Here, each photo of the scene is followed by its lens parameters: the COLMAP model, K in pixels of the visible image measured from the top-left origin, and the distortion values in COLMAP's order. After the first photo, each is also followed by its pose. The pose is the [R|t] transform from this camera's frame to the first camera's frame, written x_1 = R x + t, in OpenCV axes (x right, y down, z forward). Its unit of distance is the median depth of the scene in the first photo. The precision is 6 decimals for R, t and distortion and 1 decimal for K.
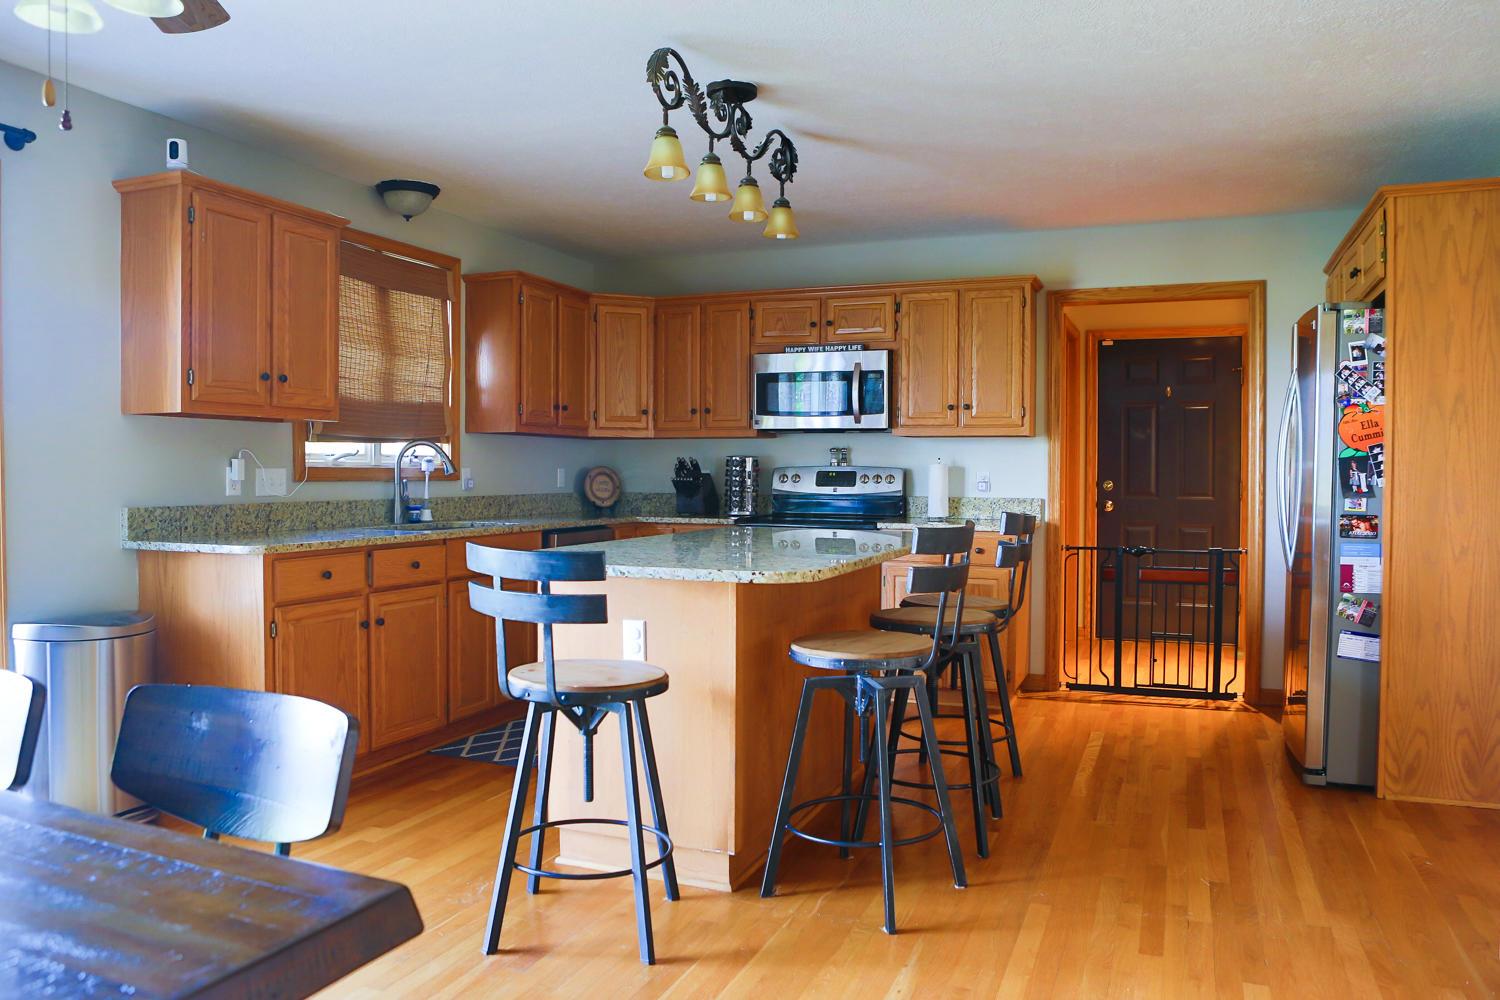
lens RADIAL K [[1089.7, 0, 742.1], [0, 1089.7, 502.5], [0, 0, 1]] dist [-0.087695, 0.039873]
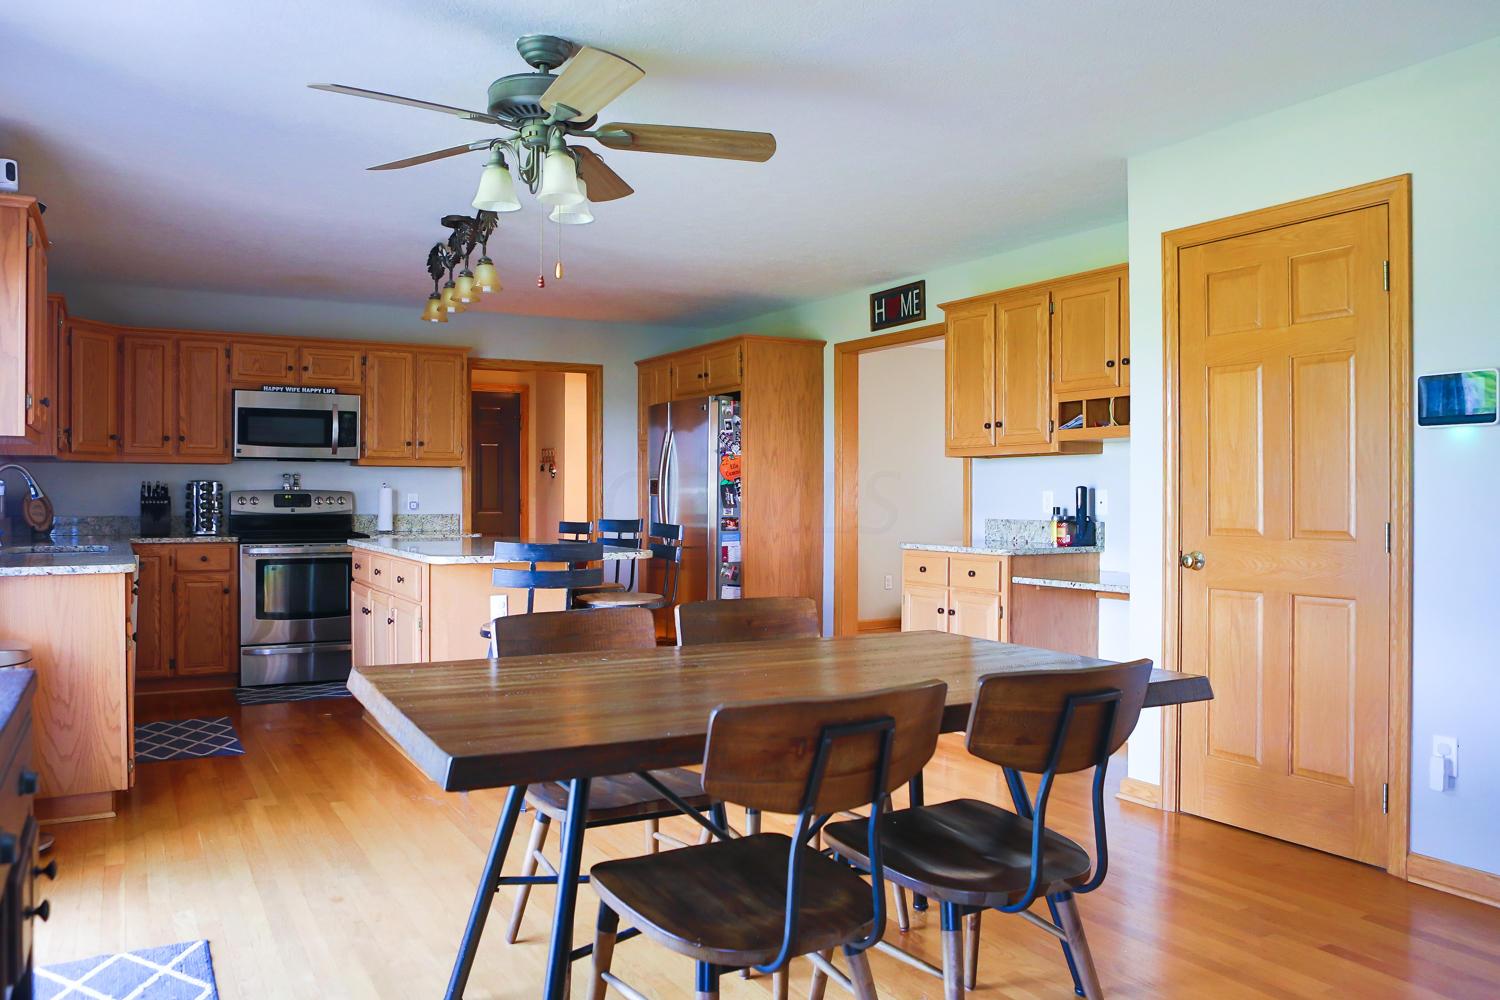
lens RADIAL K [[1089.7, 0, 745.7], [0, 1089.7, 491.7], [0, 0, 1]] dist [-0.087695, 0.039873]
pose [[0.620494, -0.002268, 0.784208, -0.549406], [0.024604, 0.999560, -0.016578, -0.000304], [-0.783825, 0.029581, 0.620277, -0.094519]]
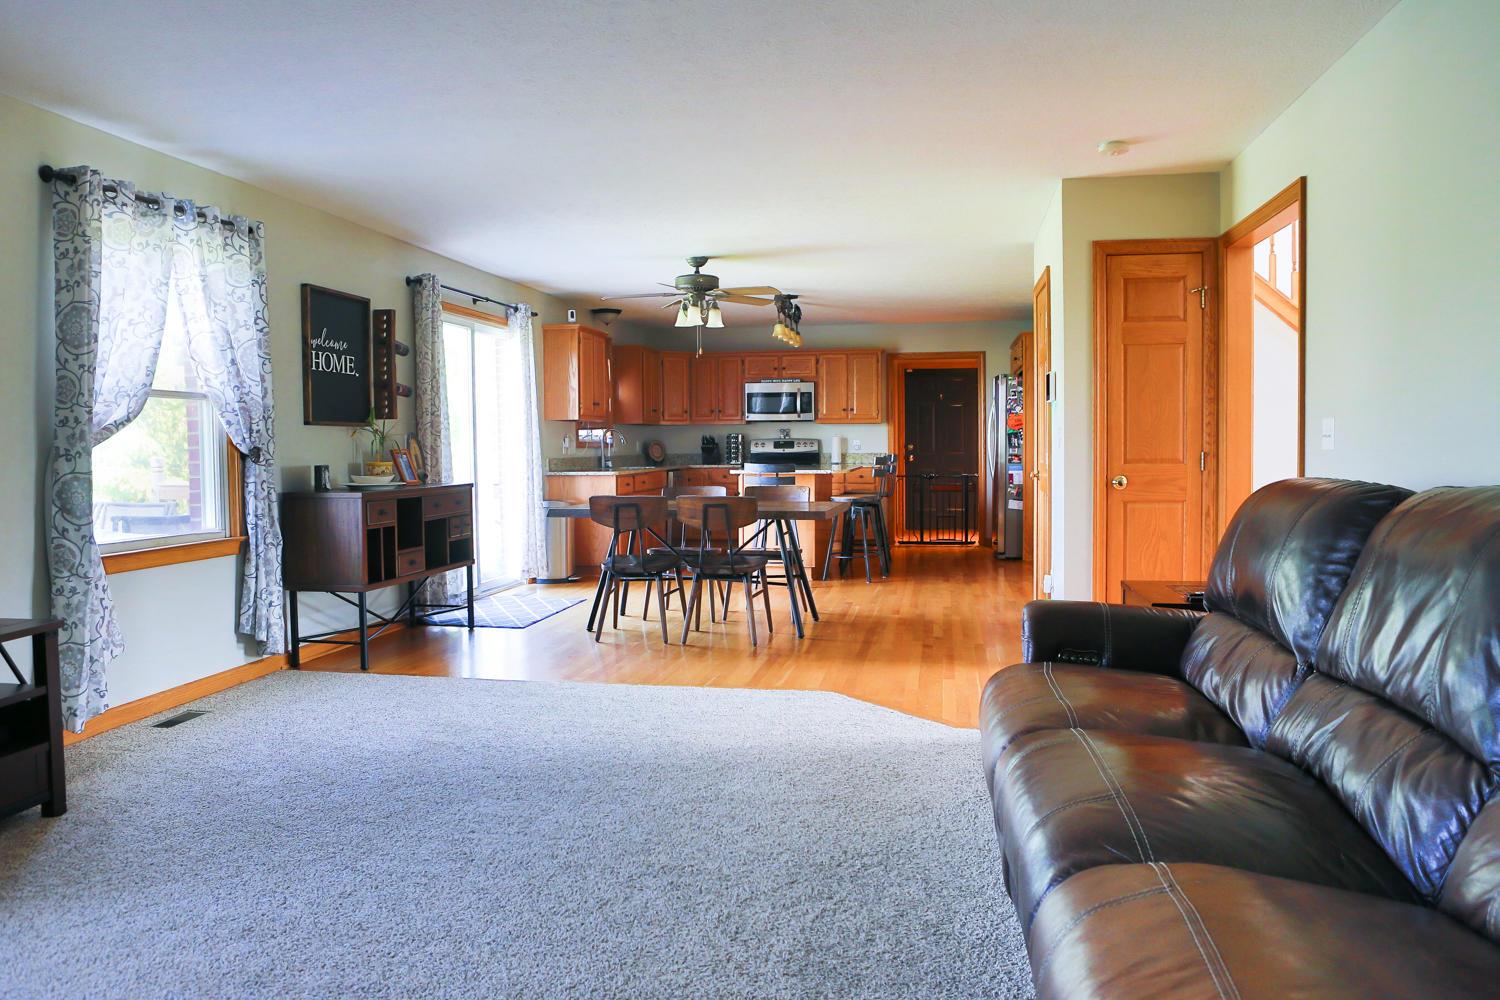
lens RADIAL K [[1089.7, 0, 758.7], [0, 1089.7, 499.5], [0, 0, 1]] dist [-0.087695, 0.039873]
pose [[0.975905, -0.022594, 0.217023, -0.422950], [0.017813, 0.999554, 0.023959, 0.031862], [-0.217468, -0.019515, 0.975872, -1.005673]]
